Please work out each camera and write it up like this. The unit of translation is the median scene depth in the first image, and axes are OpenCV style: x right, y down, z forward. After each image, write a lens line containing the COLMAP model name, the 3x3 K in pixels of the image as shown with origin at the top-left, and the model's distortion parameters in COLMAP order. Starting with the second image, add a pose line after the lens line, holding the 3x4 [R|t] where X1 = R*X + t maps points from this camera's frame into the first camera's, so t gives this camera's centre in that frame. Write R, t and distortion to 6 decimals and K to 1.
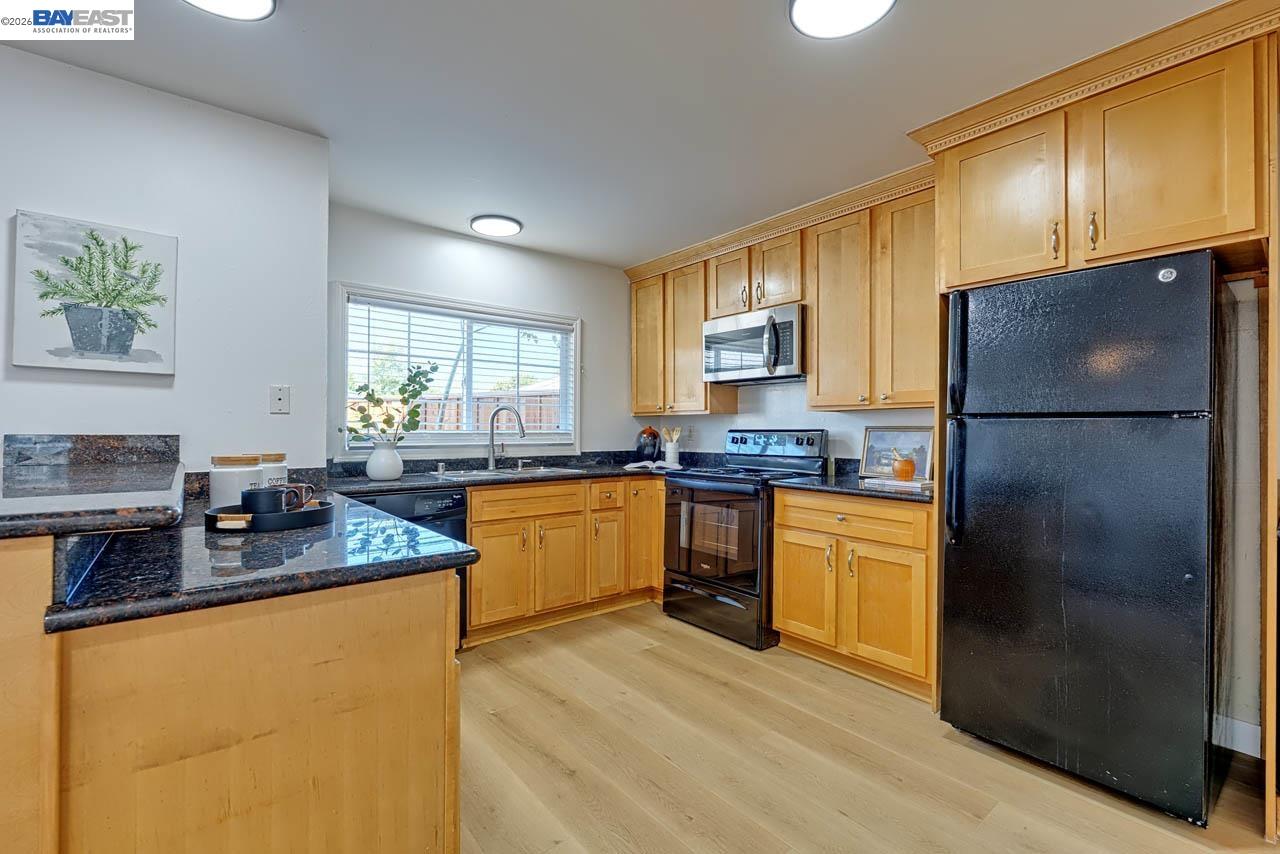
lens RADIAL K [[555.1, 0, 640.0], [0, 555.1, 427.0], [0, 0, 1]] dist [-0.006672, 0.000438]
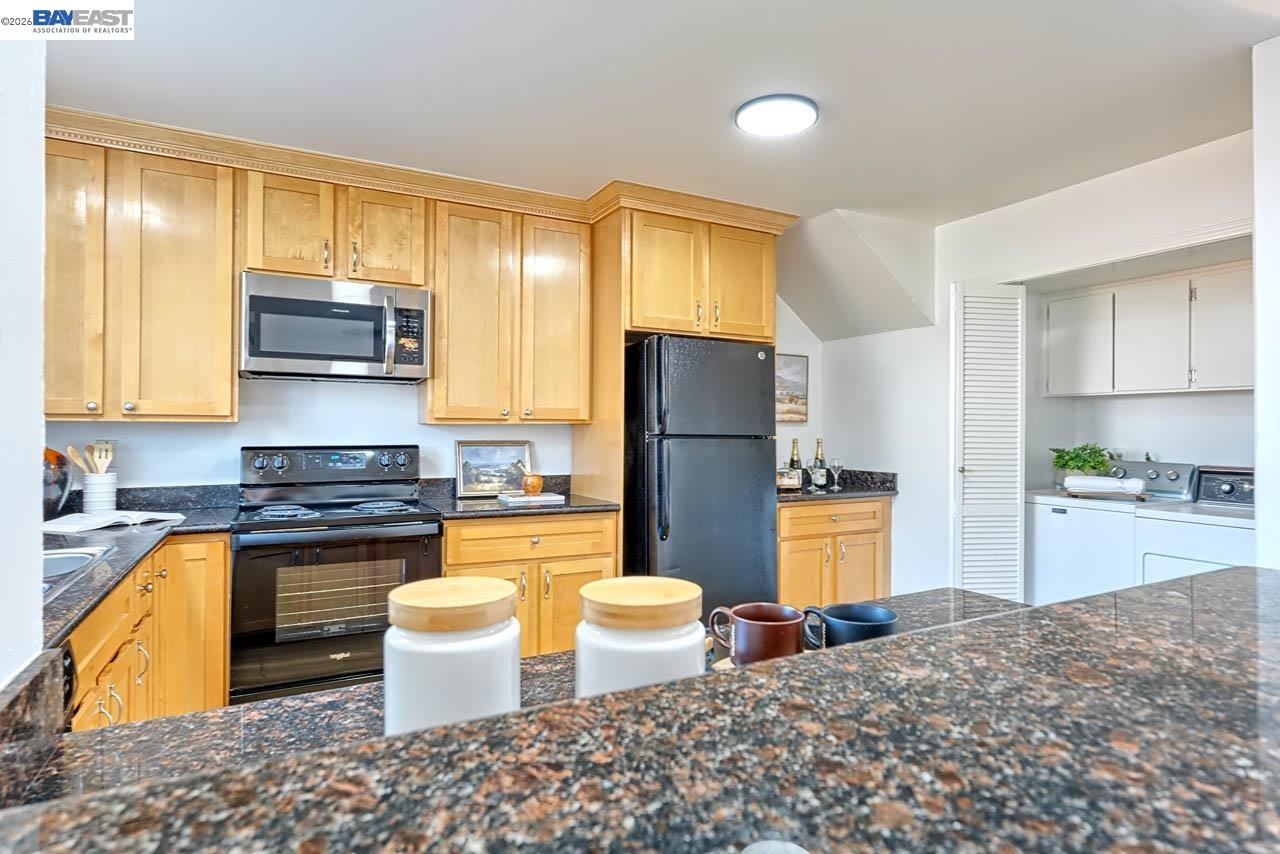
lens RADIAL K [[682.9, 0, 640.0], [0, 682.9, 427.0], [0, 0, 1]] dist [-0.004449, 0.000929]
pose [[0.192957, 0.002661, 0.981204, -0.584281], [-0.009050, 0.999959, -0.000933, -0.023929], [-0.981165, -0.008700, 0.192973, 0.469014]]
